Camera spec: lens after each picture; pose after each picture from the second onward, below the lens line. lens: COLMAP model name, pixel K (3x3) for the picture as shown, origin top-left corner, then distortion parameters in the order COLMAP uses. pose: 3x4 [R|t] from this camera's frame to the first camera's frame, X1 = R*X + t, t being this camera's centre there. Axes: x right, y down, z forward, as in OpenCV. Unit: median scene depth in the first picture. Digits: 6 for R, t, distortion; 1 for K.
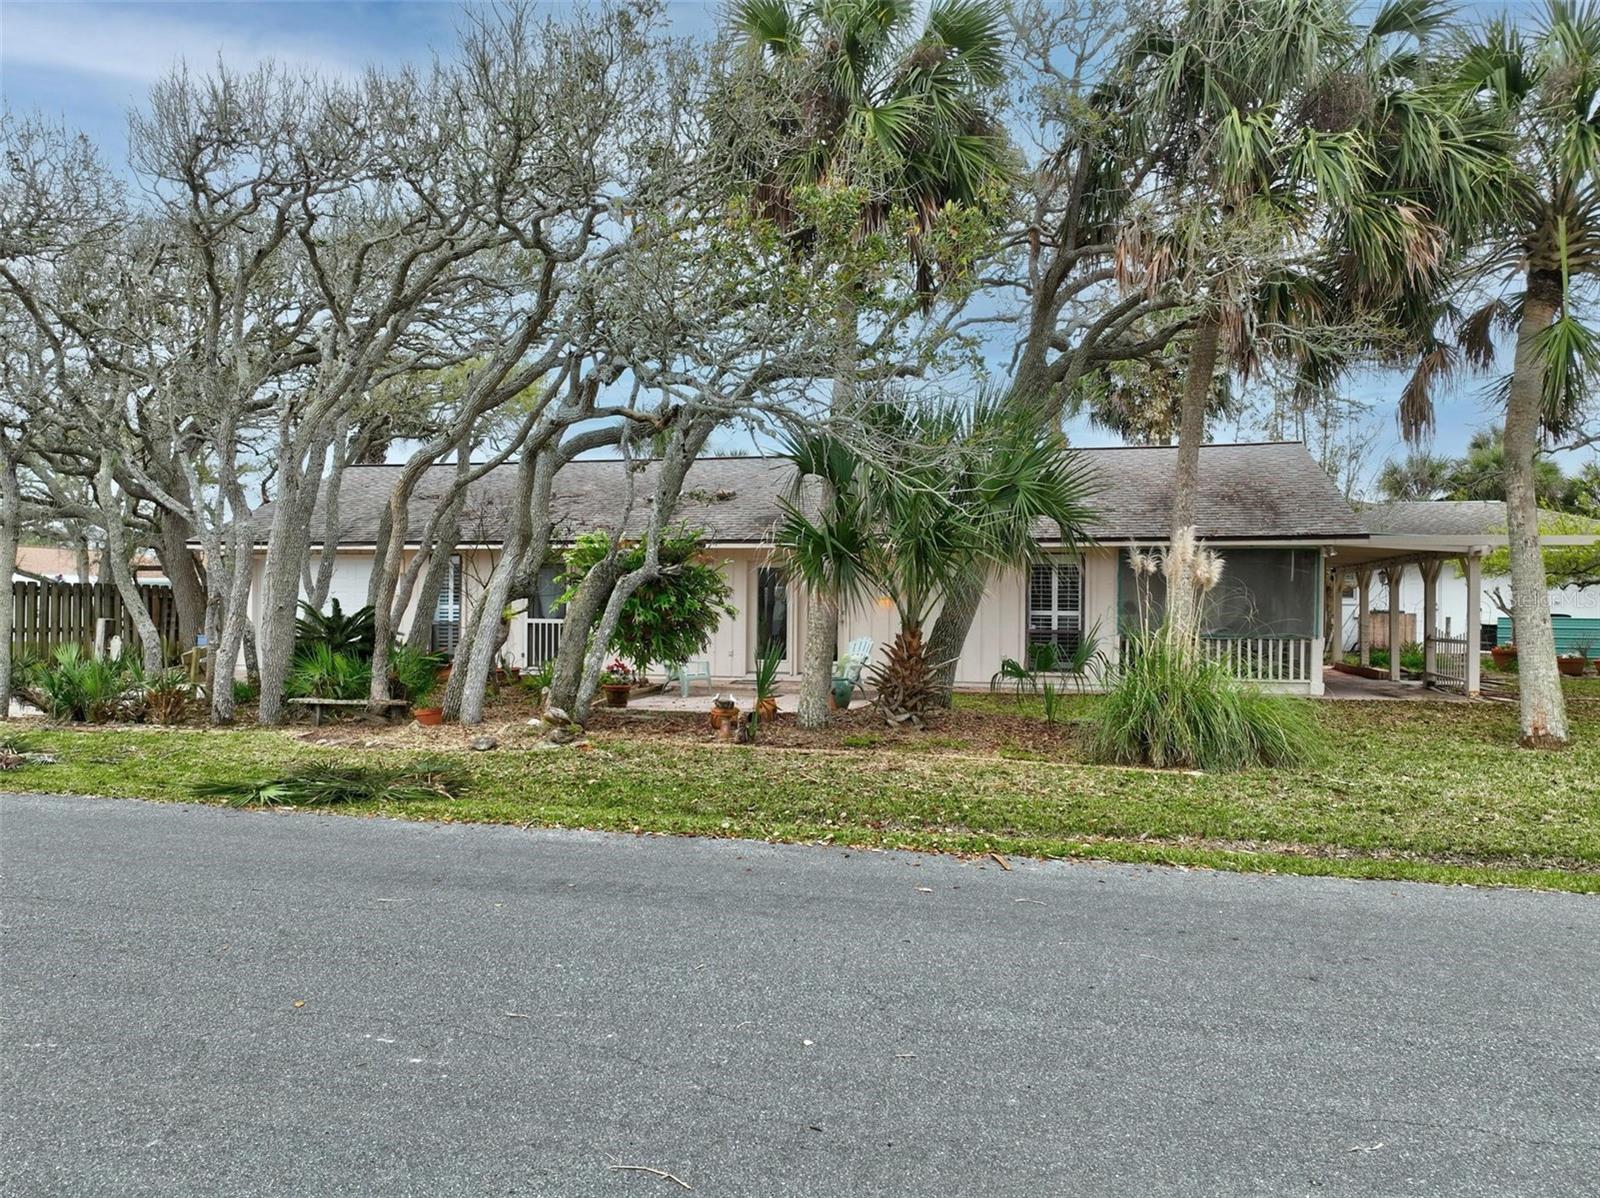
lens RADIAL K [[1127.7, 0, 799.9], [0, 1127.7, 602.5], [0, 0, 1]] dist [-0.001908, 0.022311]
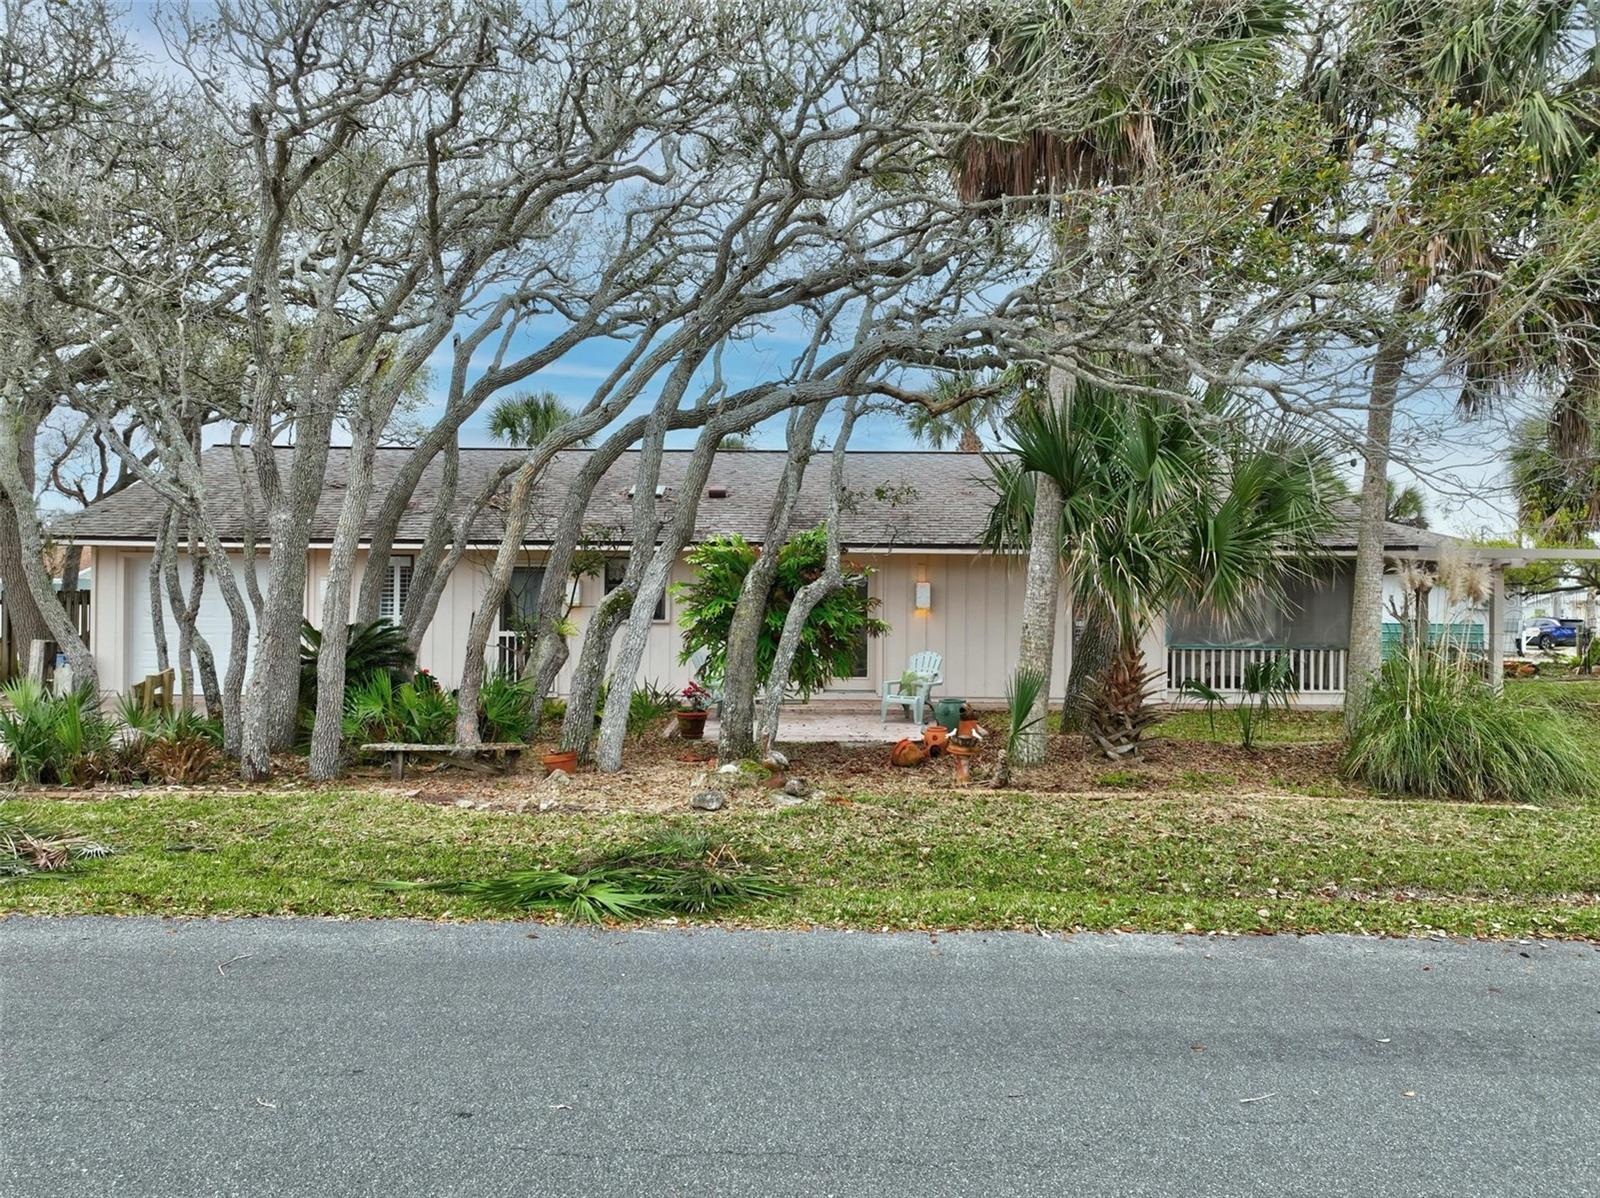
lens RADIAL K [[1127.7, 0, 799.9], [0, 1127.7, 602.5], [0, 0, 1]] dist [-0.001908, 0.022311]
pose [[0.972336, 0.001056, 0.233586, -0.340906], [-0.000940, 0.999999, -0.000610, -0.011469], [-0.233586, 0.000373, 0.972336, 0.184134]]
